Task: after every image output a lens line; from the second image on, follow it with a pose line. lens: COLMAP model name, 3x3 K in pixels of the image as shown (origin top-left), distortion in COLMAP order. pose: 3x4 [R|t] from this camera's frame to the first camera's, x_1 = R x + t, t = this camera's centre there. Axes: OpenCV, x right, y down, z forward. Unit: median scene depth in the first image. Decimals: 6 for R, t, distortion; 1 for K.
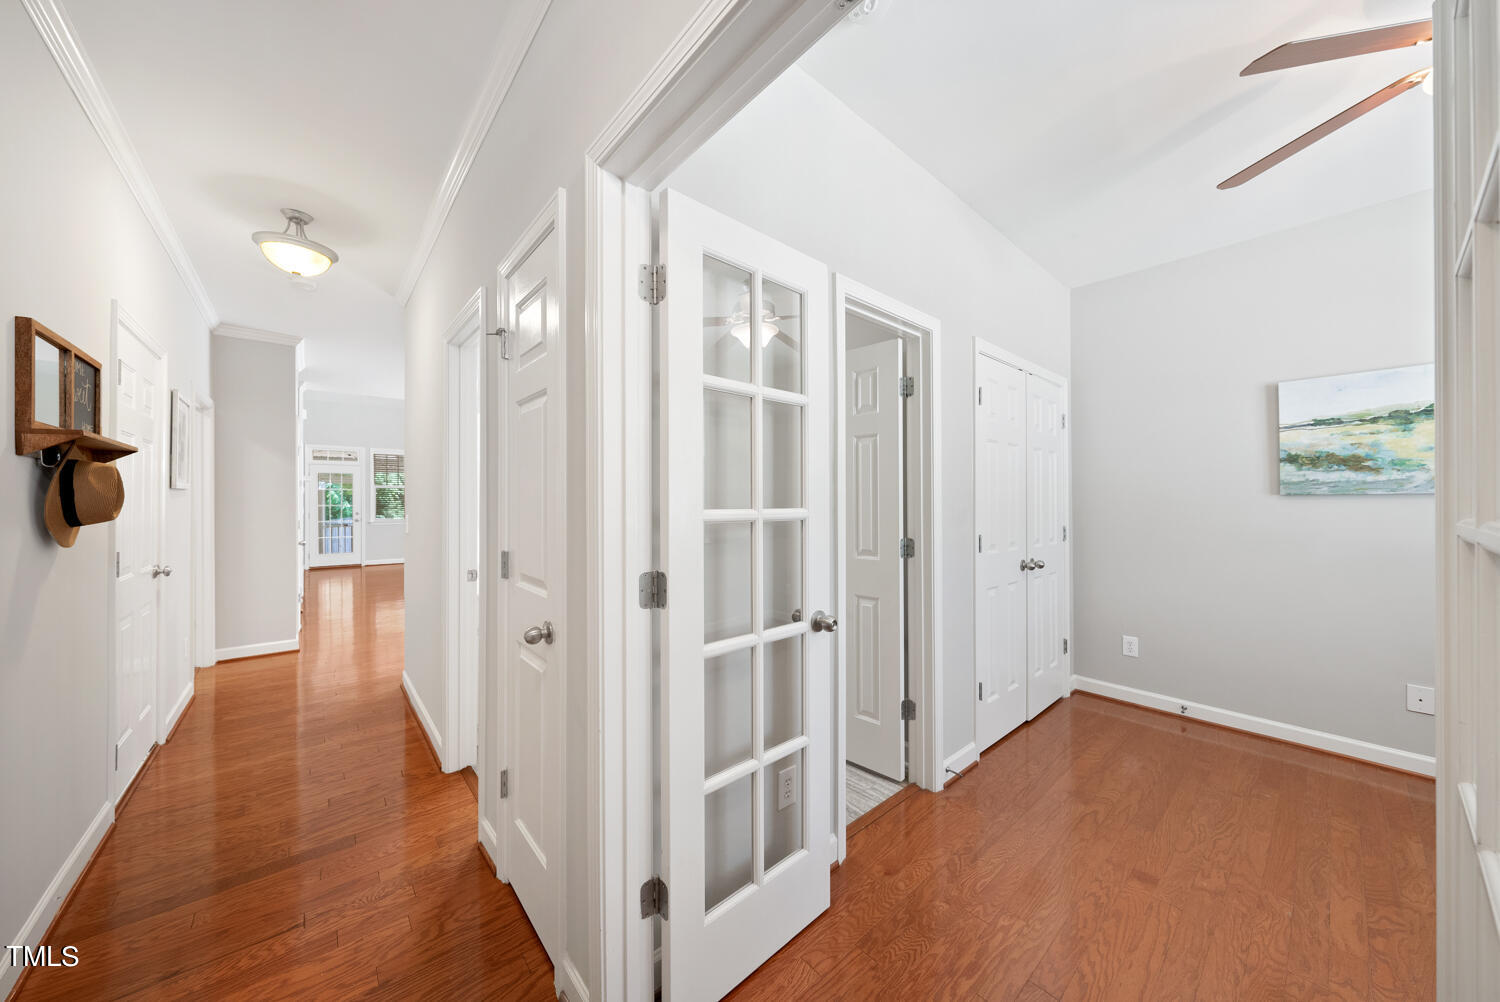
lens RADIAL K [[509.8, 0, 750.4], [0, 509.8, 498.8], [0, 0, 1]] dist [-0.000704, -0.000095]
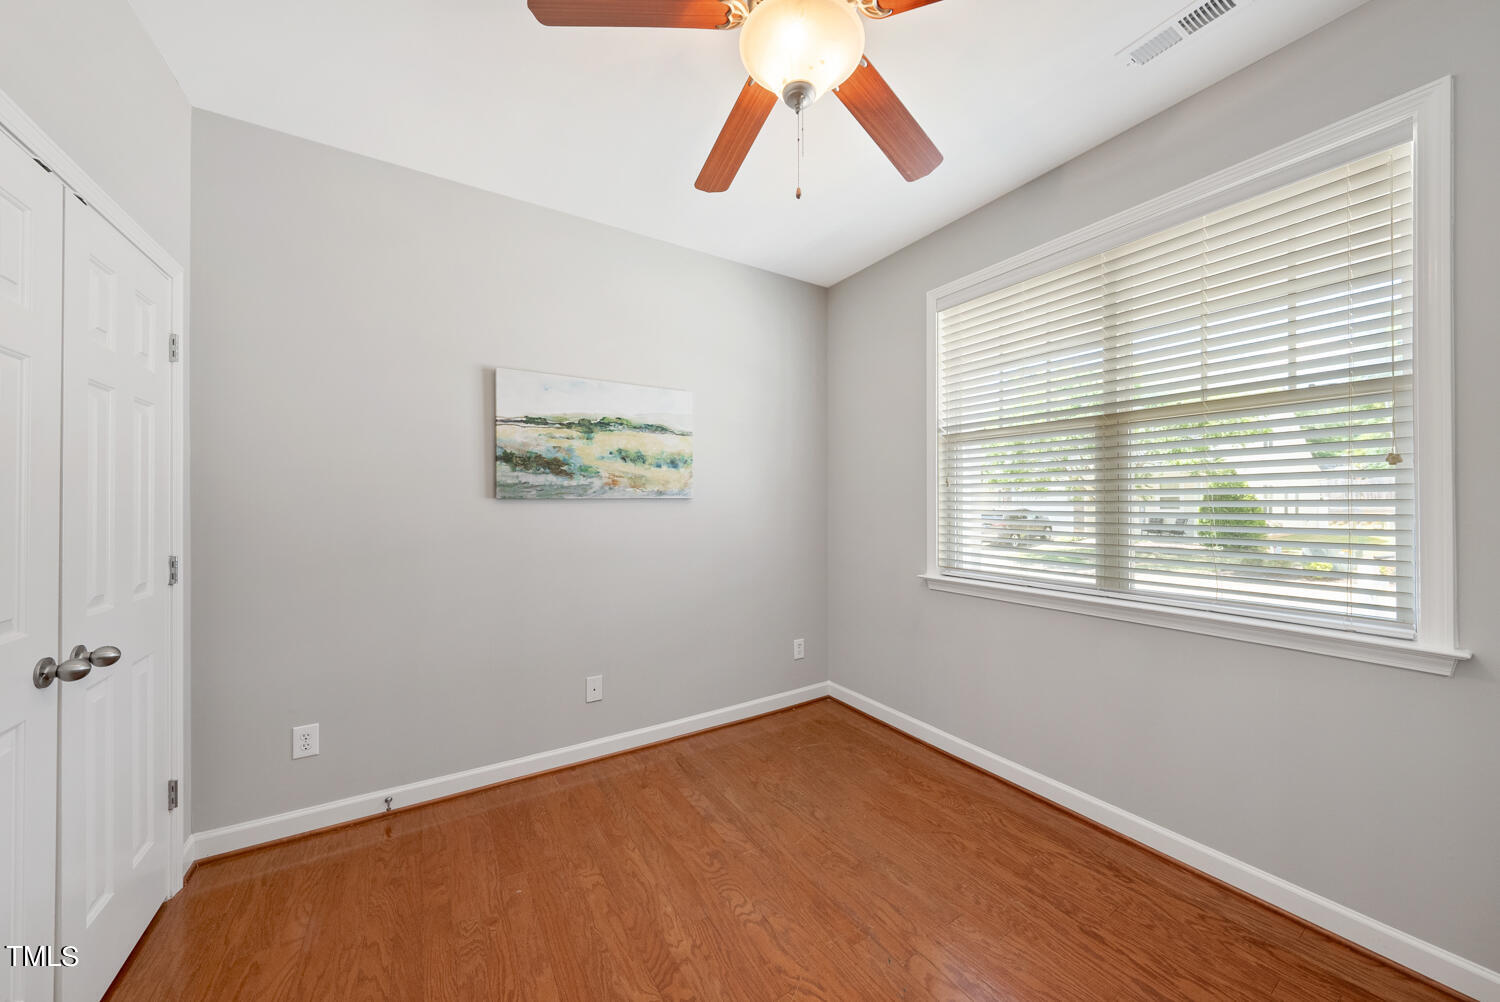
lens RADIAL K [[509.8, 0, 746.6], [0, 509.8, 501.2], [0, 0, 1]] dist [-0.000704, -0.000095]
pose [[0.149131, 0.009161, 0.988775, 0.259312], [-0.002286, 0.999958, -0.008920, 0.004032], [-0.988815, -0.000930, 0.149146, 0.466523]]
